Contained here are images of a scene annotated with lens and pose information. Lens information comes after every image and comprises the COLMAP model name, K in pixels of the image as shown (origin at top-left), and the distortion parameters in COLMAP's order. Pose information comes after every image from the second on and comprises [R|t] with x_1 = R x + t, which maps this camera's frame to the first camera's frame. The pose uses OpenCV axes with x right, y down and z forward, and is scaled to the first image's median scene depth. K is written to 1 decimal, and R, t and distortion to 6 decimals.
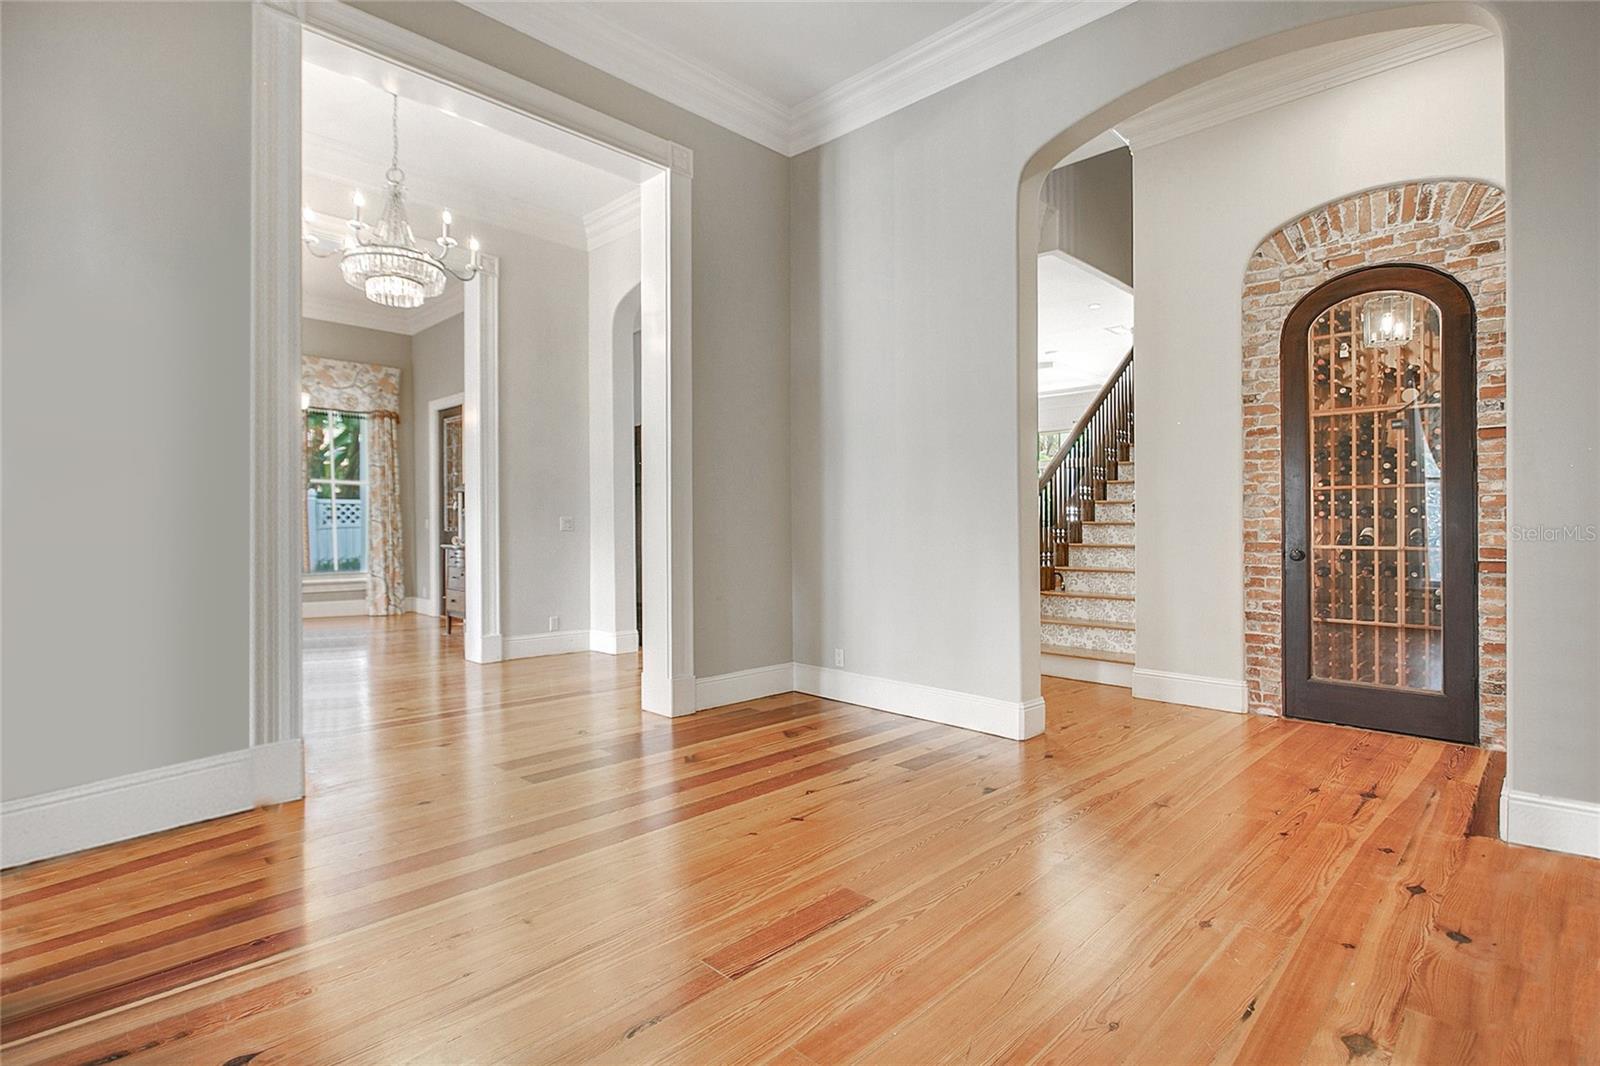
lens RADIAL K [[781.1, 0, 802.8], [0, 781.1, 532.1], [0, 0, 1]] dist [-0.003256, -0.000524]
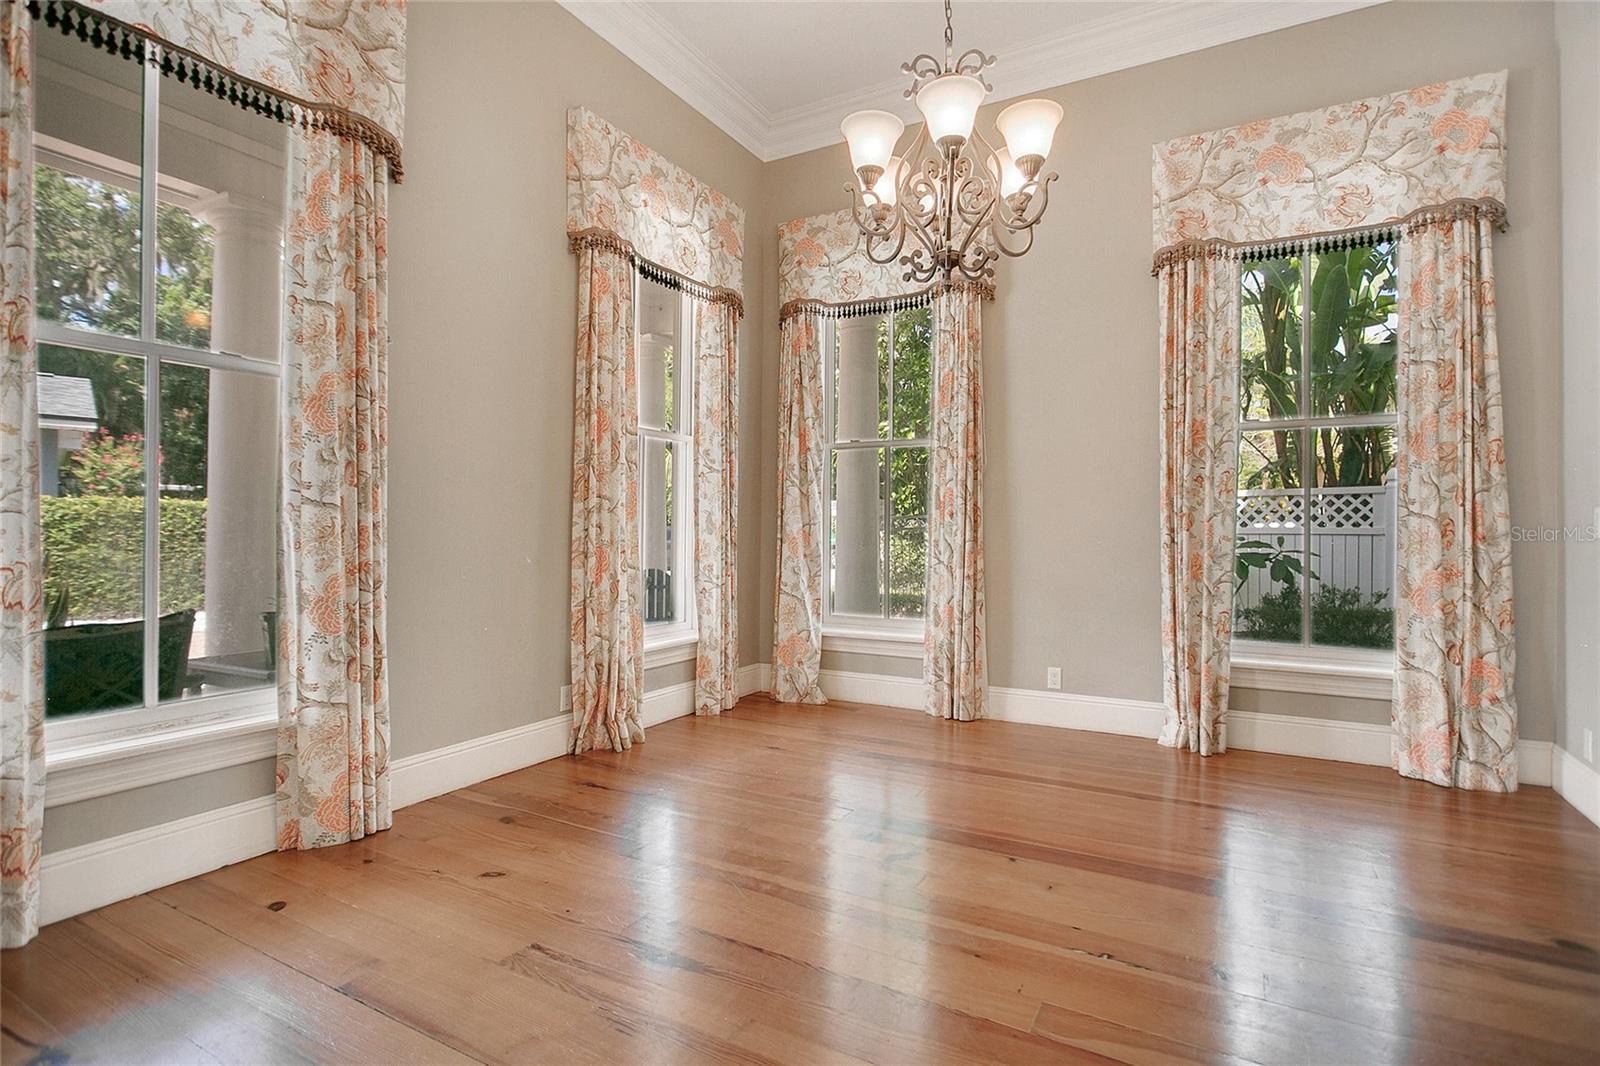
lens RADIAL K [[781.1, 0, 802.9], [0, 781.1, 534.0], [0, 0, 1]] dist [-0.003256, -0.000524]
pose [[0.276138, 0.005027, -0.961105, -0.279094], [-0.008623, 0.999959, 0.002752, -0.004250], [0.961079, 0.007528, 0.276170, 0.624007]]
